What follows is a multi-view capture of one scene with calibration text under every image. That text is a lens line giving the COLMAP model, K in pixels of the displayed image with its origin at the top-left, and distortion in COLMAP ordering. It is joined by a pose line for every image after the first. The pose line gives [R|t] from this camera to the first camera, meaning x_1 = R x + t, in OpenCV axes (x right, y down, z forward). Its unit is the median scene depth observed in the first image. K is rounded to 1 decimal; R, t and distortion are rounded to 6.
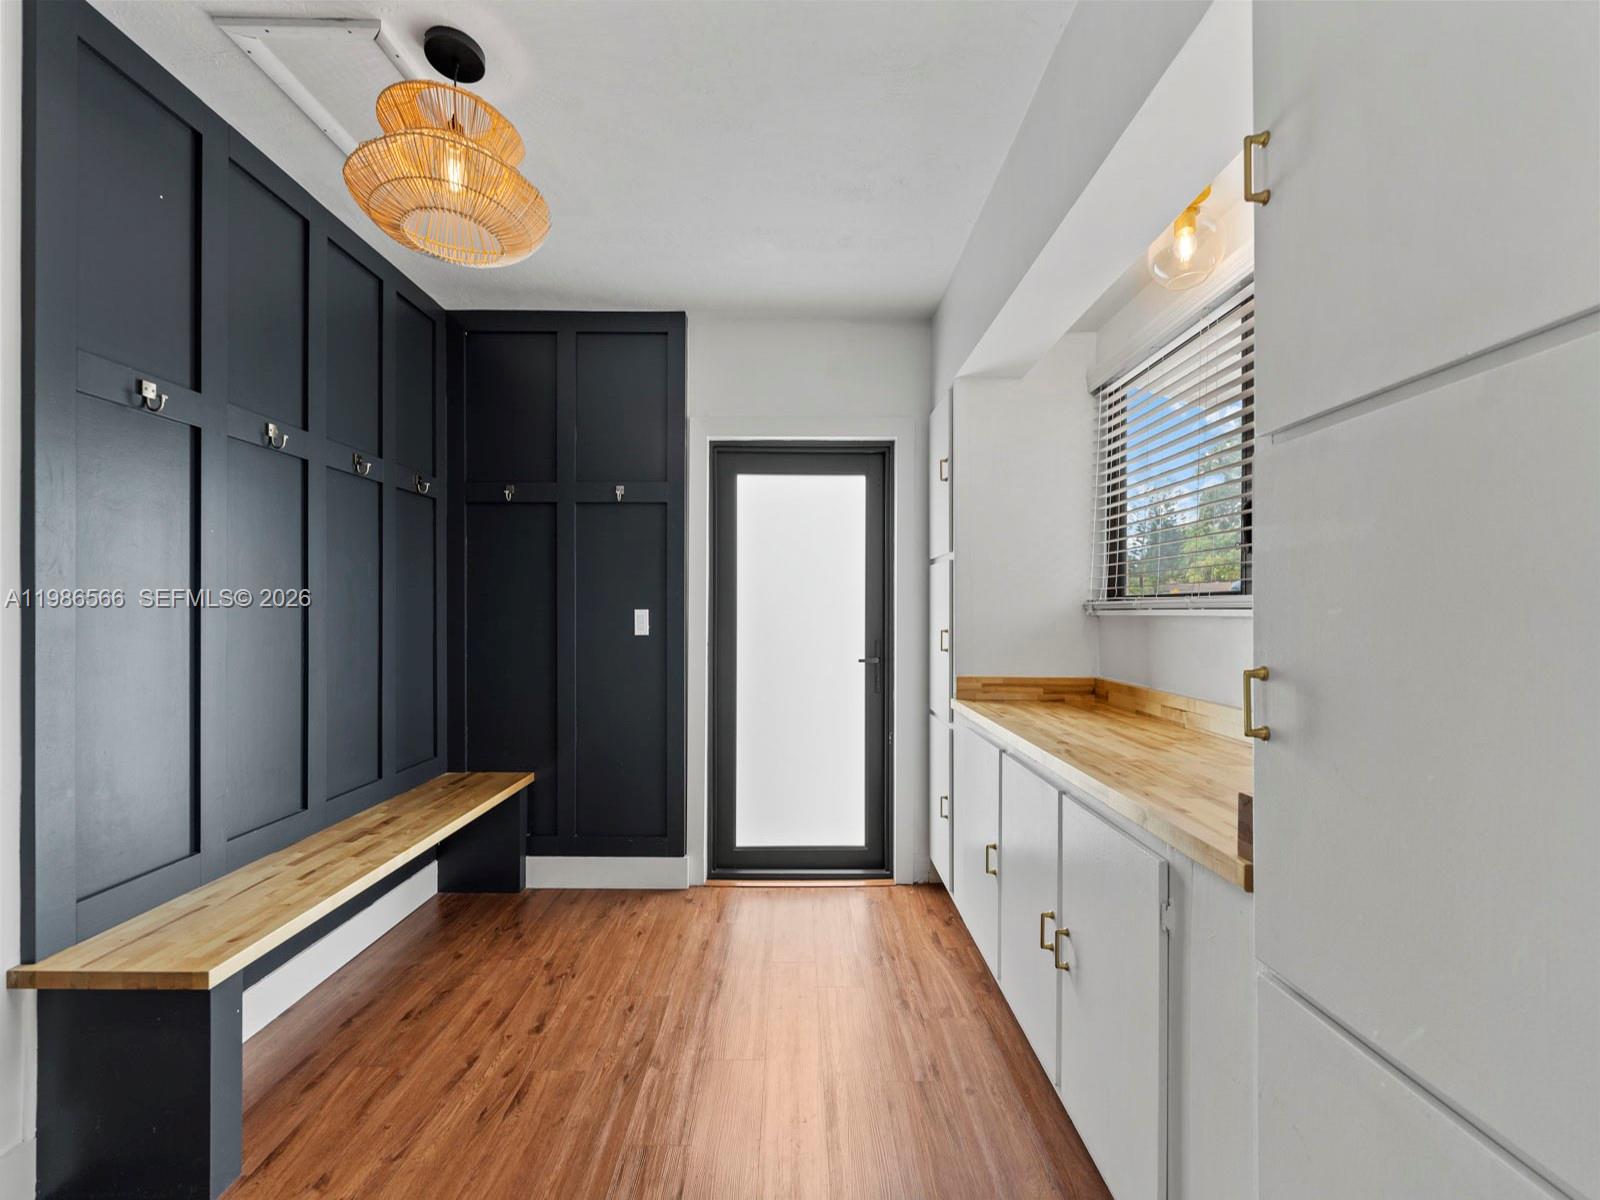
lens RADIAL K [[646.1, 0, 795.3], [0, 646.1, 609.1], [0, 0, 1]] dist [-0.000730, -0.000537]
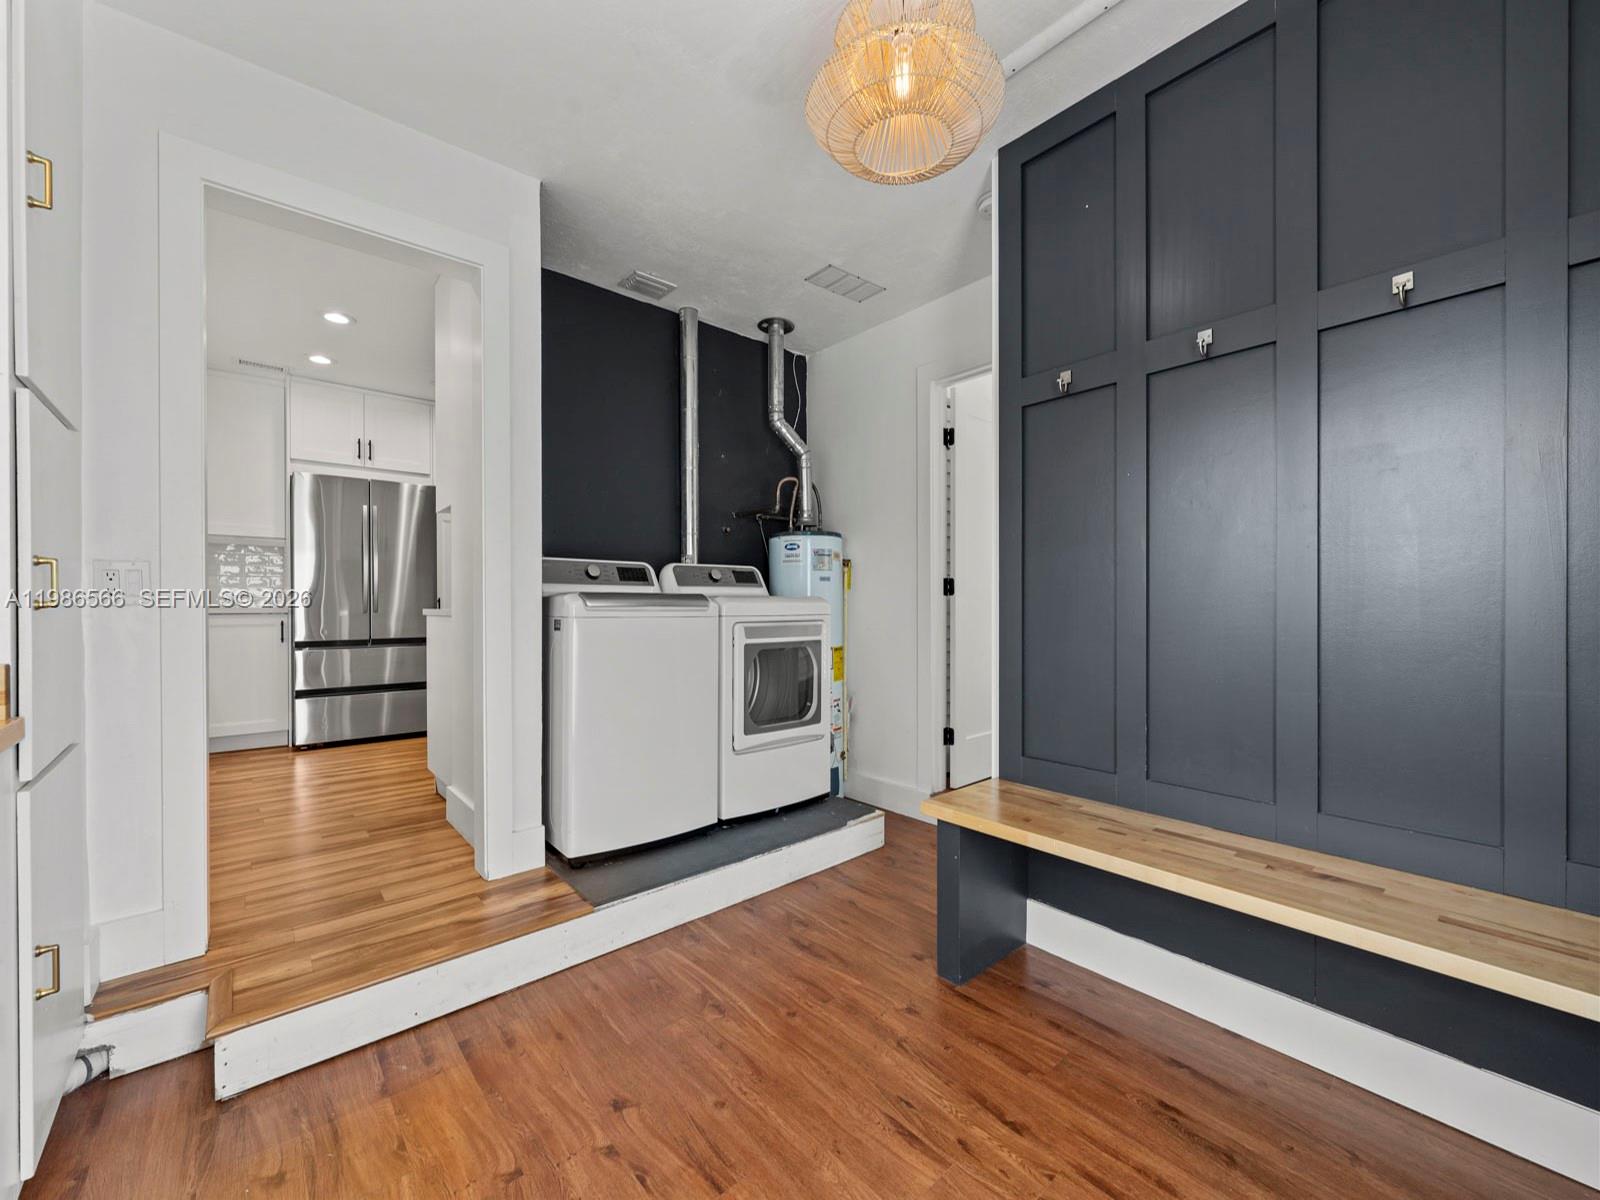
lens RADIAL K [[646.1, 0, 795.3], [0, 646.1, 609.1], [0, 0, 1]] dist [-0.000730, -0.000537]
pose [[-0.756810, 0.003132, -0.653628, 0.134041], [0.000659, 0.999992, 0.004029, 0.065312], [0.653635, 0.002619, -0.756806, 1.010744]]
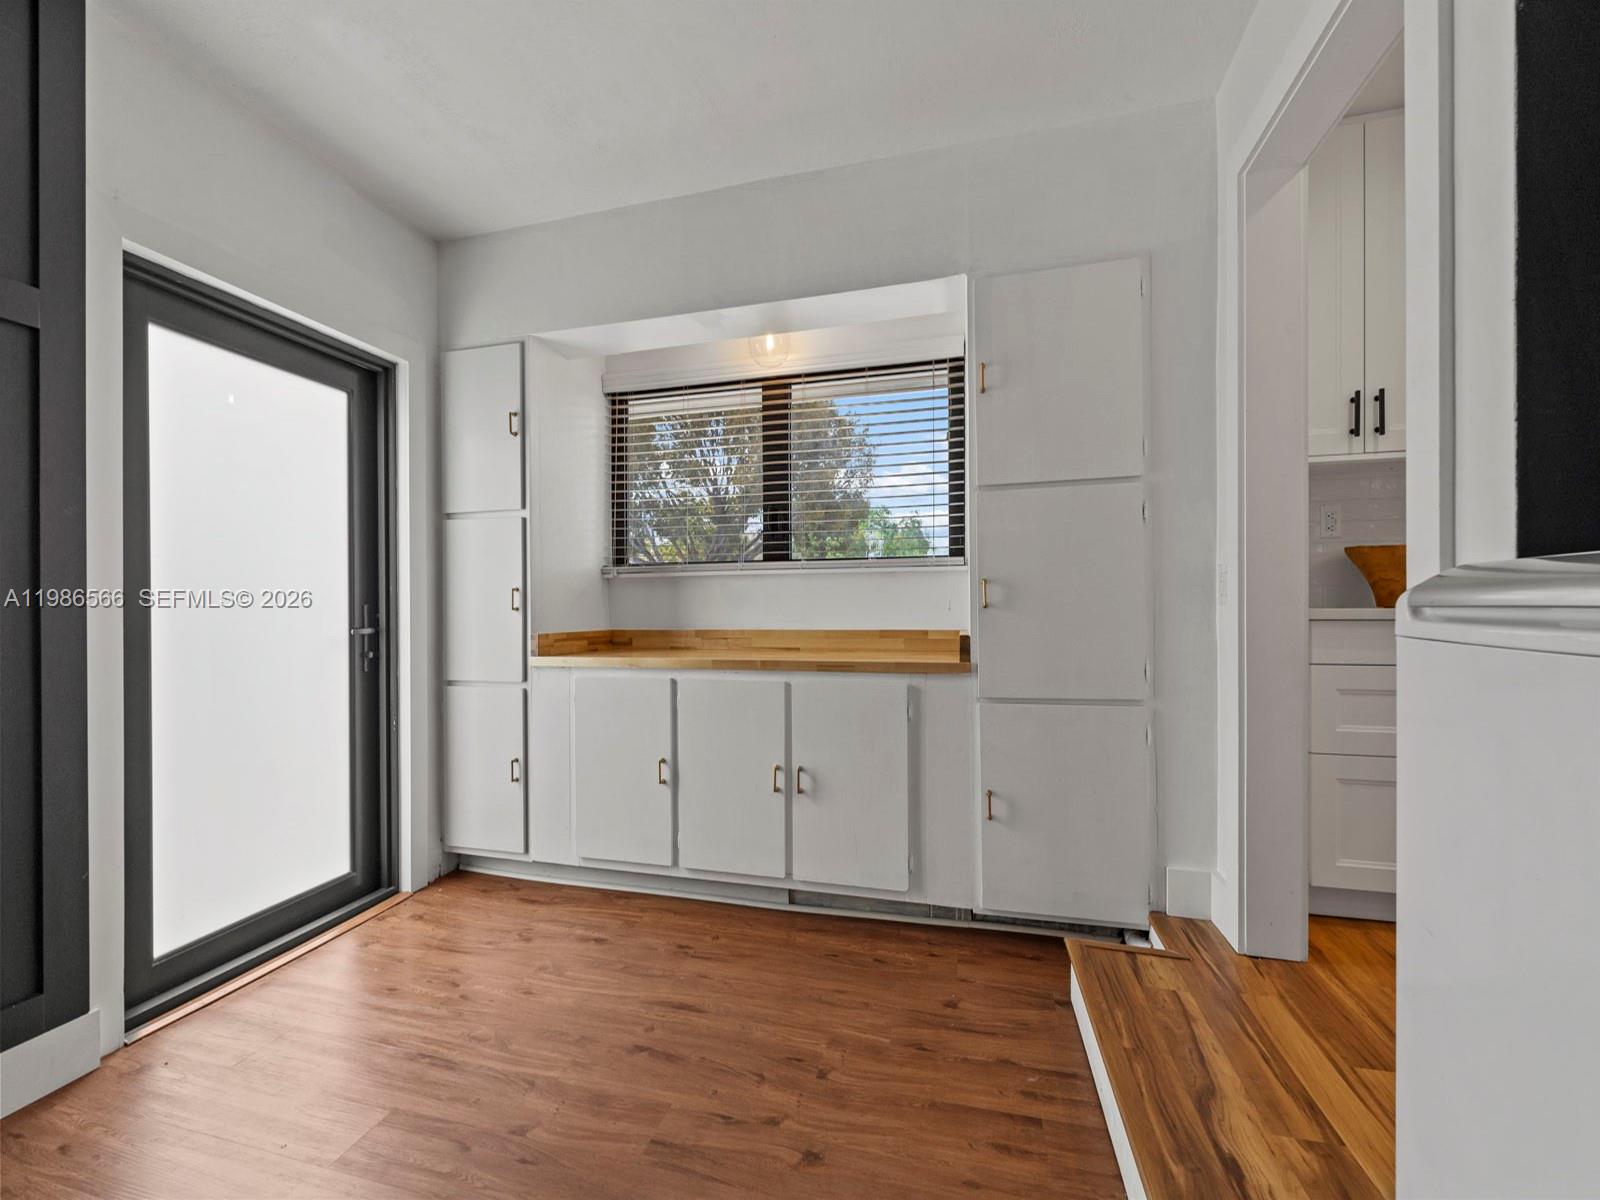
lens RADIAL K [[646.1, 0, 795.3], [0, 646.1, 609.1], [0, 0, 1]] dist [-0.000730, -0.000537]
pose [[0.257100, -0.006654, 0.966362, -0.623329], [0.006075, 0.999968, 0.005269, 0.063195], [-0.966366, 0.004516, 0.257132, 0.353379]]
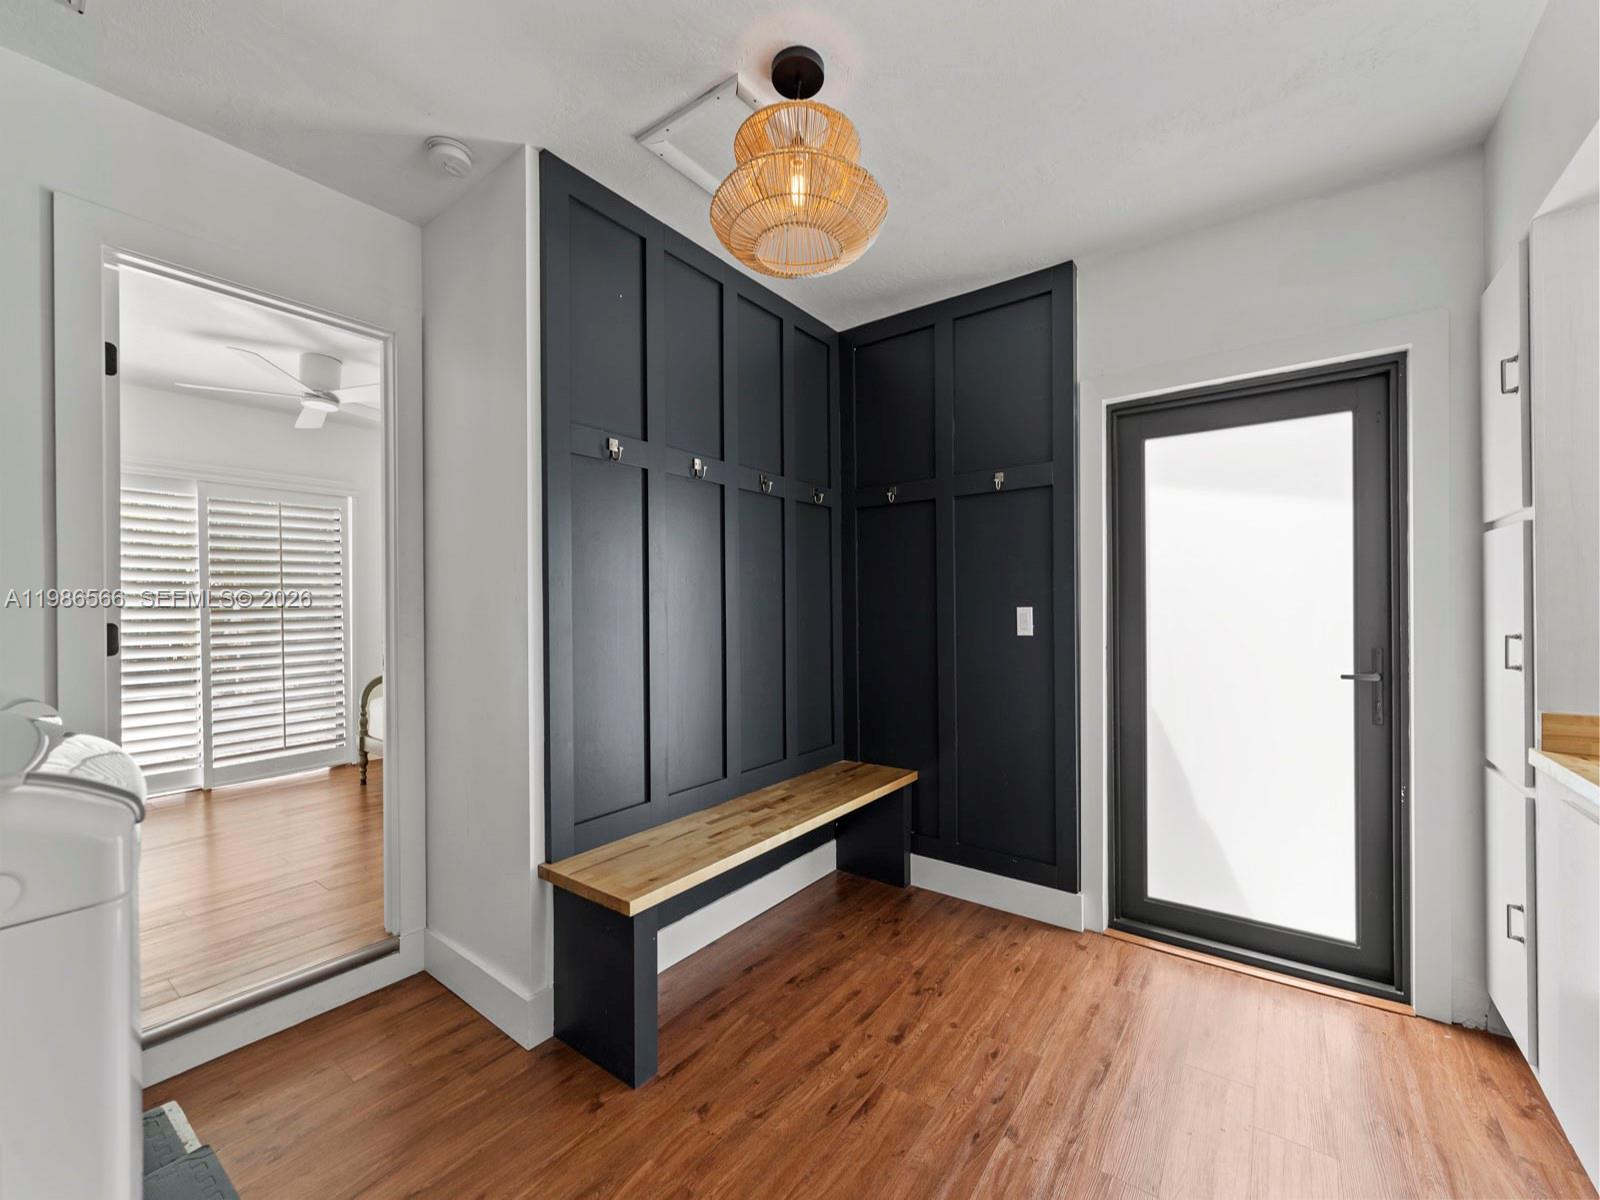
lens RADIAL K [[646.1, 0, 795.3], [0, 646.1, 609.1], [0, 0, 1]] dist [-0.000730, -0.000537]
pose [[0.801873, -0.009187, -0.597423, 0.051668], [0.011399, 0.999935, -0.000077, -0.000138], [0.597385, -0.006748, 0.801926, 0.102765]]
